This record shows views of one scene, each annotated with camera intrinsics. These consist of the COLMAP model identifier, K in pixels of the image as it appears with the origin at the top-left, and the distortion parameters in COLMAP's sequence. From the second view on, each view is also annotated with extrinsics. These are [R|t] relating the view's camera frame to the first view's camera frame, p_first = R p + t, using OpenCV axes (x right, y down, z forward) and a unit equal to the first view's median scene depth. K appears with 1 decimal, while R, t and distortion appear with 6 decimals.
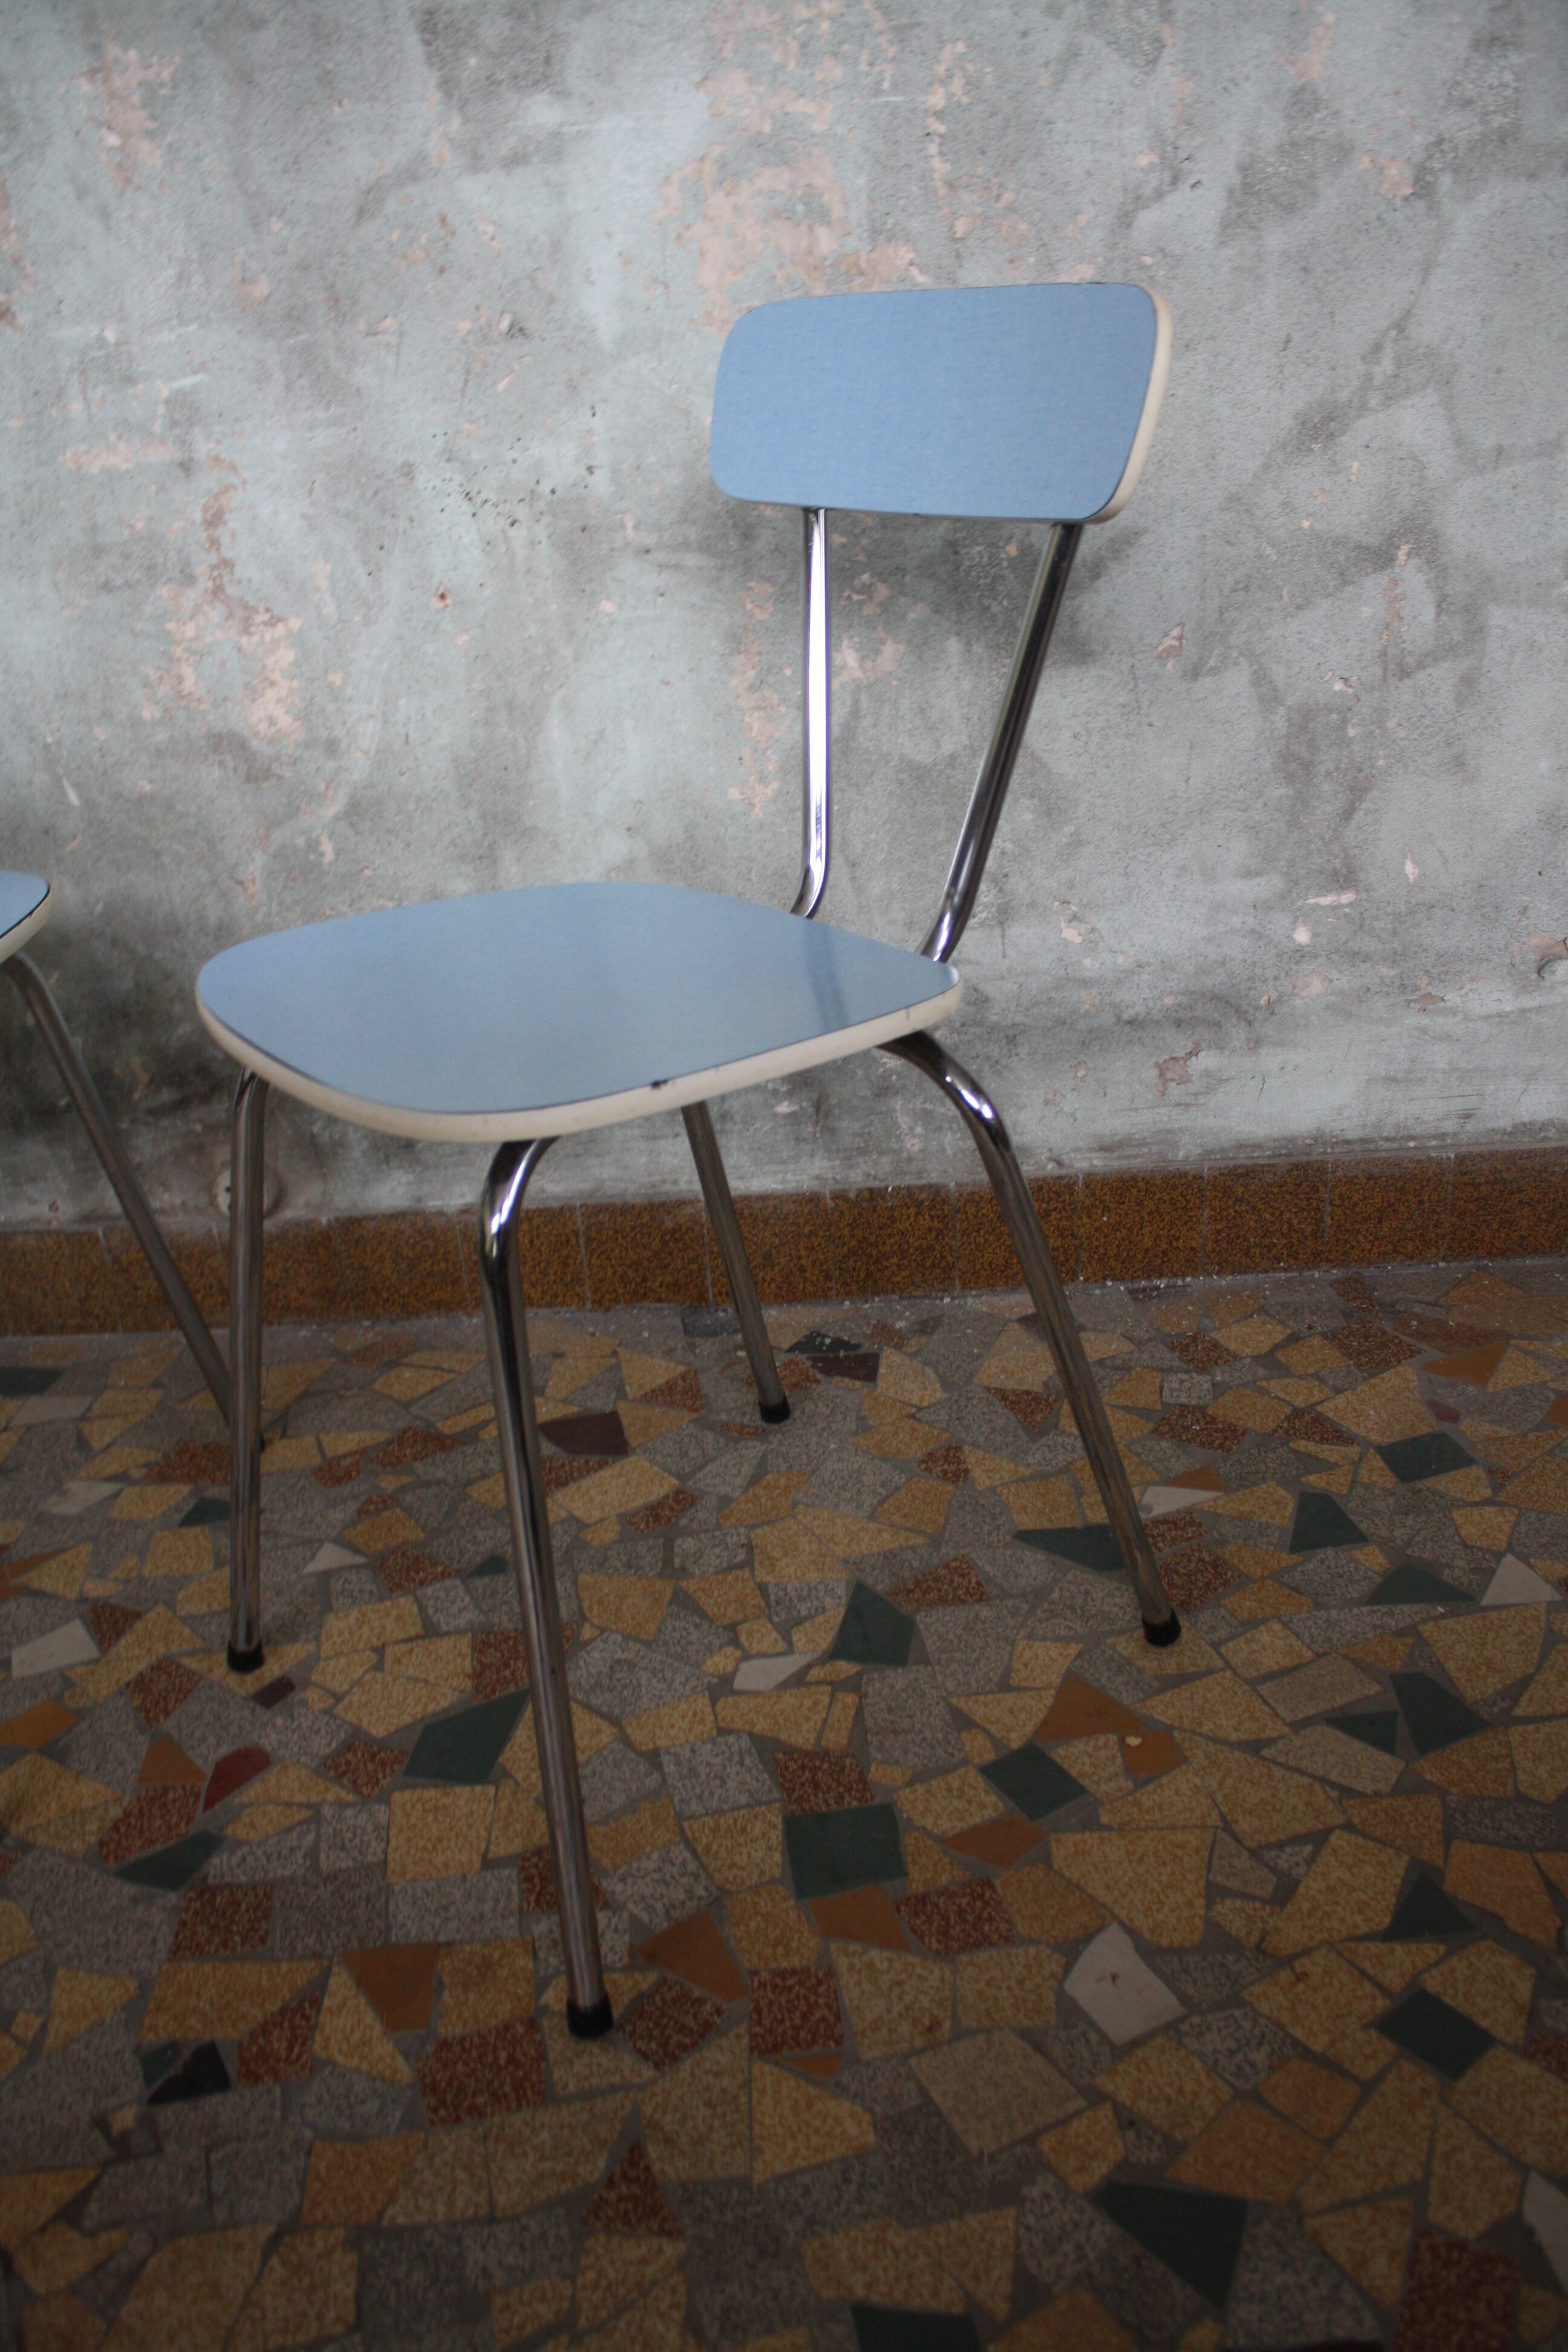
lens RADIAL K [[1962.5, 0, 772.0], [0, 1962.5, 1202.0], [0, 0, 1]] dist [-0.153268, 0.138574]
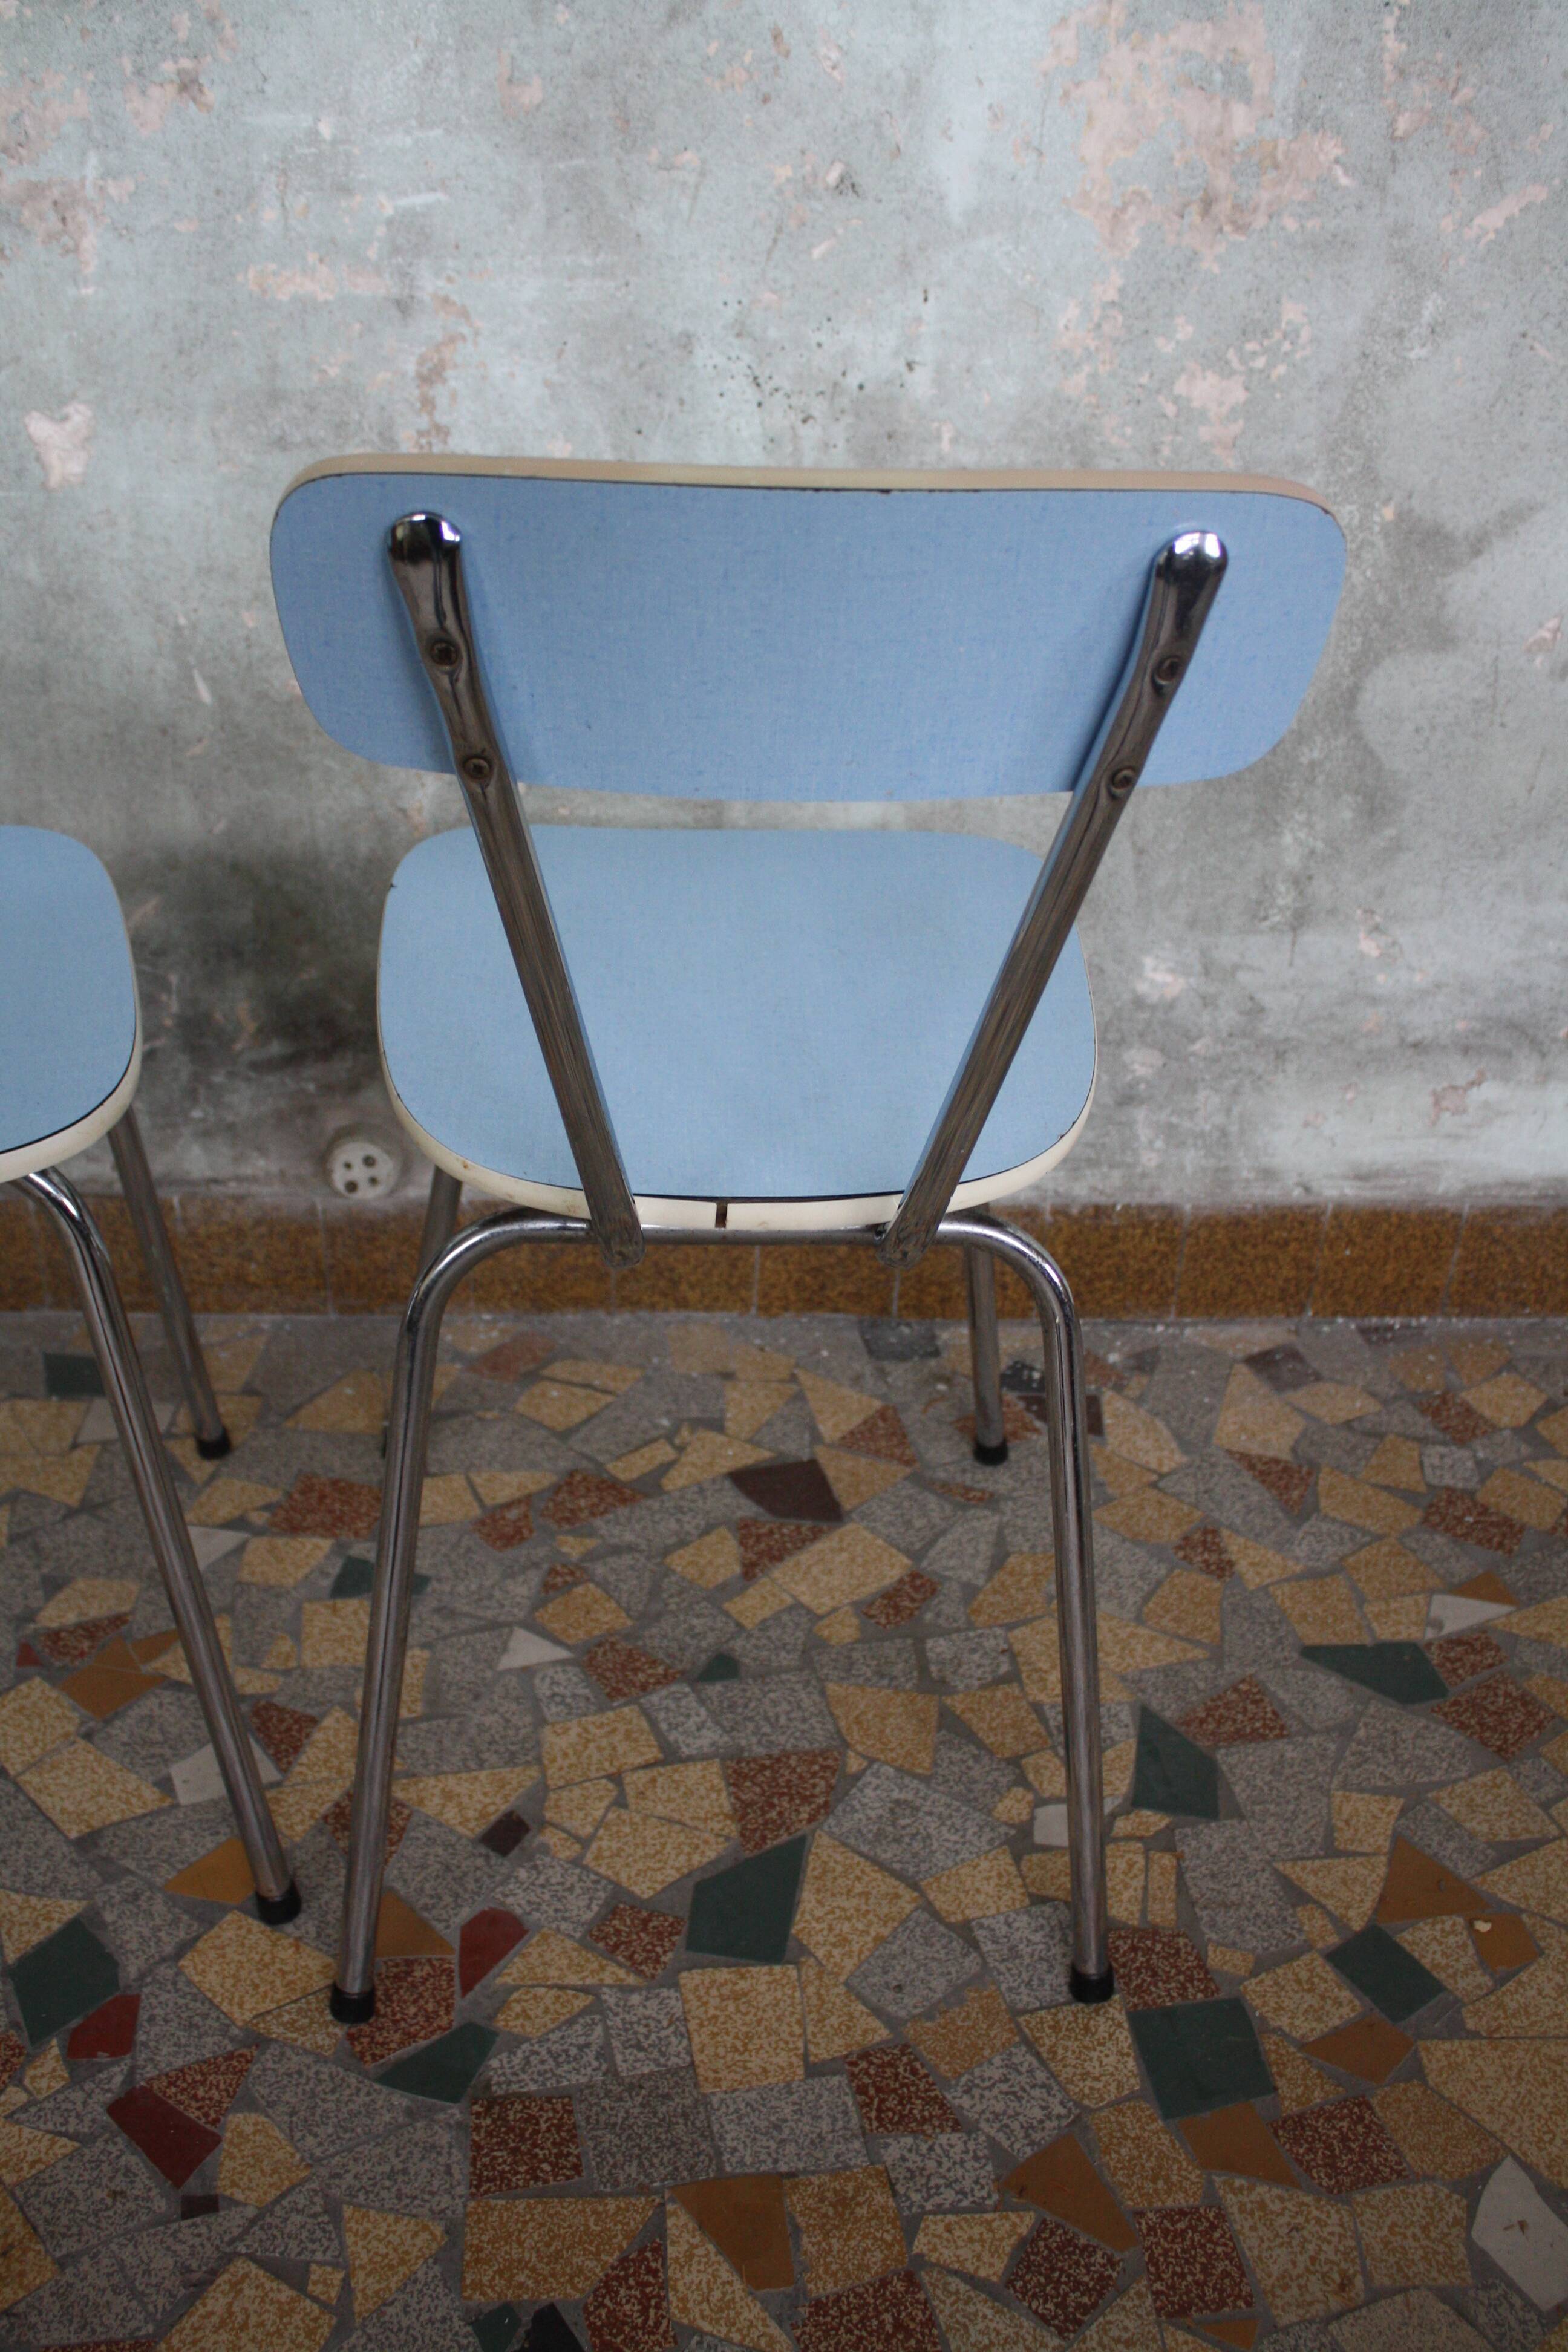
lens RADIAL K [[2249.5, 0, 789.5], [0, 2249.5, 1203.9], [0, 0, 1]] dist [-0.086291, 0.000000]
pose [[0.991645, 0.055313, 0.116539, -0.235858], [-0.069711, 0.989914, 0.123332, -0.141734], [-0.108542, -0.130426, 0.985499, 0.030545]]
